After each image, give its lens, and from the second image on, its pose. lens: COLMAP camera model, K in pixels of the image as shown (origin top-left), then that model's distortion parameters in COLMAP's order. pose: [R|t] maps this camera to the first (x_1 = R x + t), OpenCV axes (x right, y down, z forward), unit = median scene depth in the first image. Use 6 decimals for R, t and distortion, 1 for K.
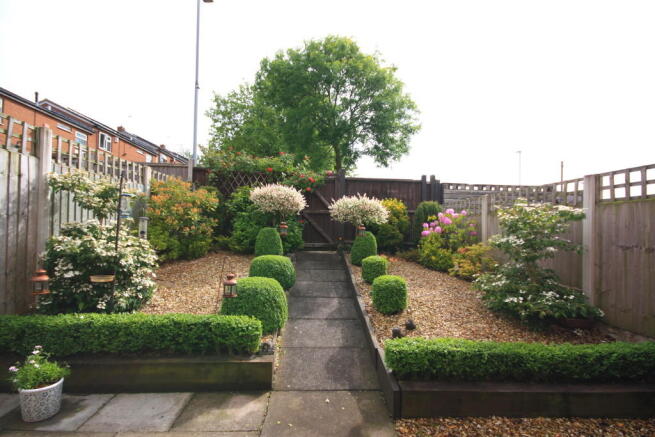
lens RADIAL K [[308.2, 0, 326.9], [0, 308.2, 222.5], [0, 0, 1]] dist [0.000191, -0.004197]
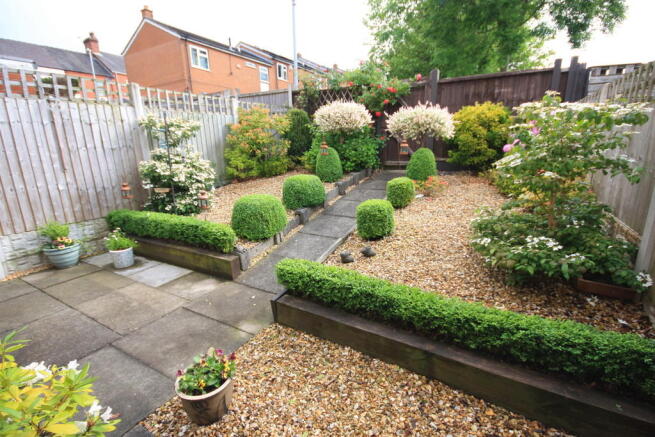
lens RADIAL K [[308.2, 0, 326.0], [0, 308.2, 225.3], [0, 0, 1]] dist [0.000191, -0.004197]
pose [[0.833992, 0.104305, -0.541828, 0.671482], [0.048785, 0.964186, 0.260703, -0.002257], [0.549615, -0.243857, 0.799035, 0.188974]]
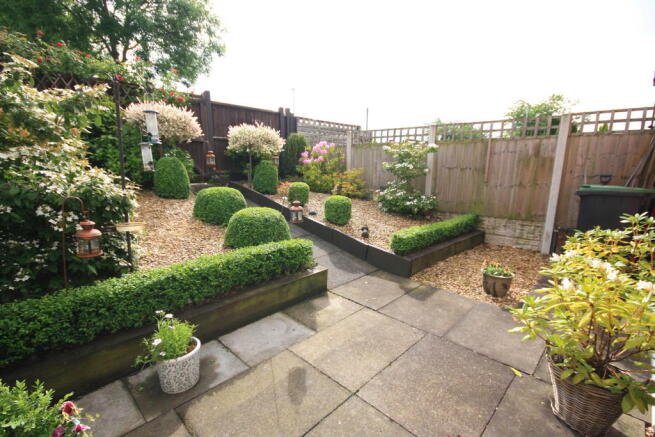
lens RADIAL K [[308.2, 0, 329.1], [0, 308.2, 223.2], [0, 0, 1]] dist [0.000191, -0.004197]
pose [[0.727889, -0.143343, 0.670545, -0.789051], [-0.011527, 0.975209, 0.220984, 0.001879], [-0.685598, -0.168581, 0.708192, 0.125658]]
